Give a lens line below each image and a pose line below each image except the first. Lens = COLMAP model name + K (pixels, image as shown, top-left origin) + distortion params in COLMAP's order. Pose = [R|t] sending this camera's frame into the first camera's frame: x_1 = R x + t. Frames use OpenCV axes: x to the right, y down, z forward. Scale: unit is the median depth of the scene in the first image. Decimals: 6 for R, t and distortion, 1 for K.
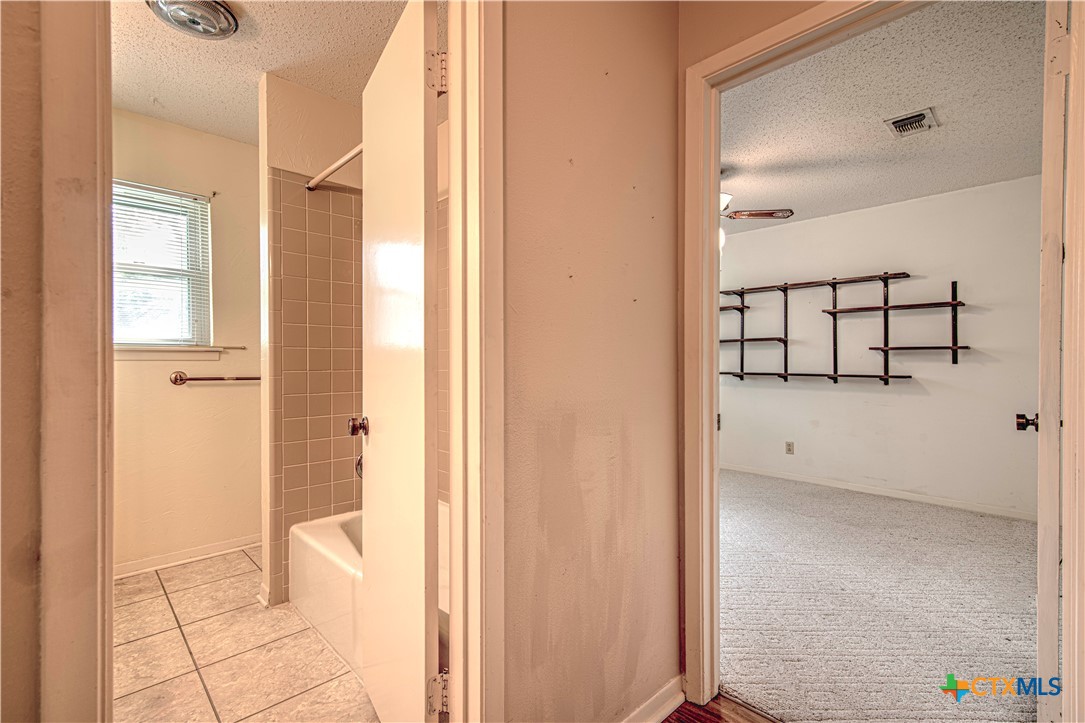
lens RADIAL K [[488.8, 0, 541.9], [0, 488.8, 366.4], [0, 0, 1]] dist [0.012957, -0.000275]
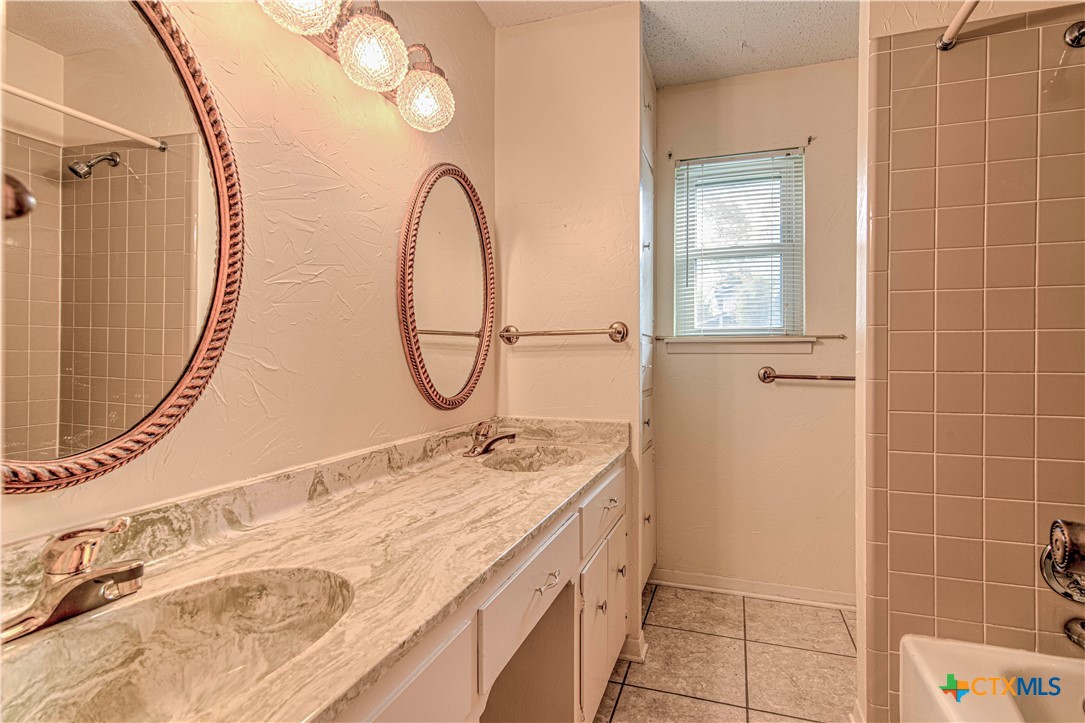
lens RADIAL K [[510.4, 0, 581.5], [0, 510.4, 356.3], [0, 0, 1]] dist [0.013891, -0.000031]
pose [[0.488647, 0.004286, -0.872471, -0.148294], [-0.011471, 0.999933, -0.001512, -0.002712], [0.872406, 0.010747, 0.488663, 0.328344]]
